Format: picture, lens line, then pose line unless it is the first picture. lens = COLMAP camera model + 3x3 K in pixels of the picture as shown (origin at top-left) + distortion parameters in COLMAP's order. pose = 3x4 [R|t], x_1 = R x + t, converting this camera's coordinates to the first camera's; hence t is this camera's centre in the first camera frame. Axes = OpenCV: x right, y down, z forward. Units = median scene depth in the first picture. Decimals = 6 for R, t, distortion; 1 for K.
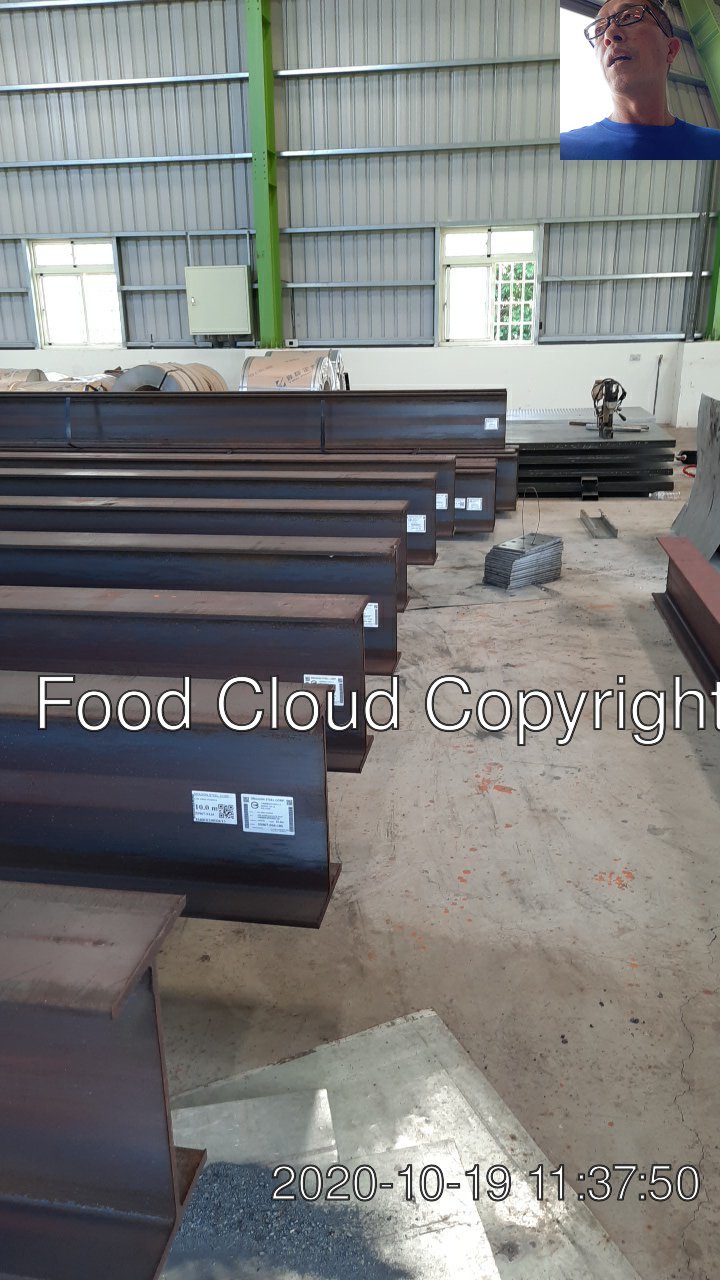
lens RADIAL K [[926.1, 0, 363.7], [0, 926.1, 613.7], [0, 0, 1]] dist [0.046401, -0.039167]
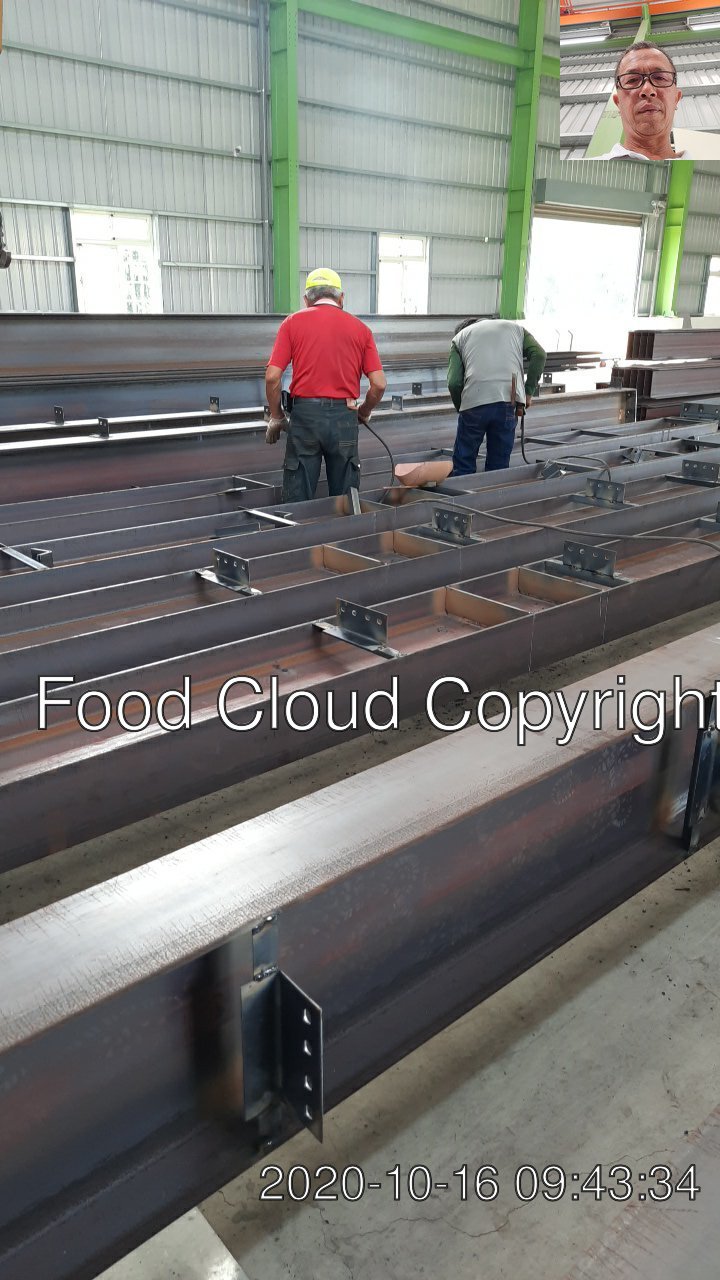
lens RADIAL K [[926.1, 0, 343.3], [0, 926.1, 633.2], [0, 0, 1]] dist [0.046401, -0.039167]
pose [[0.667227, -0.223103, 0.710657, -0.700641], [0.196912, 0.972978, 0.120578, -0.011335], [-0.718355, 0.059484, 0.693129, 0.082309]]
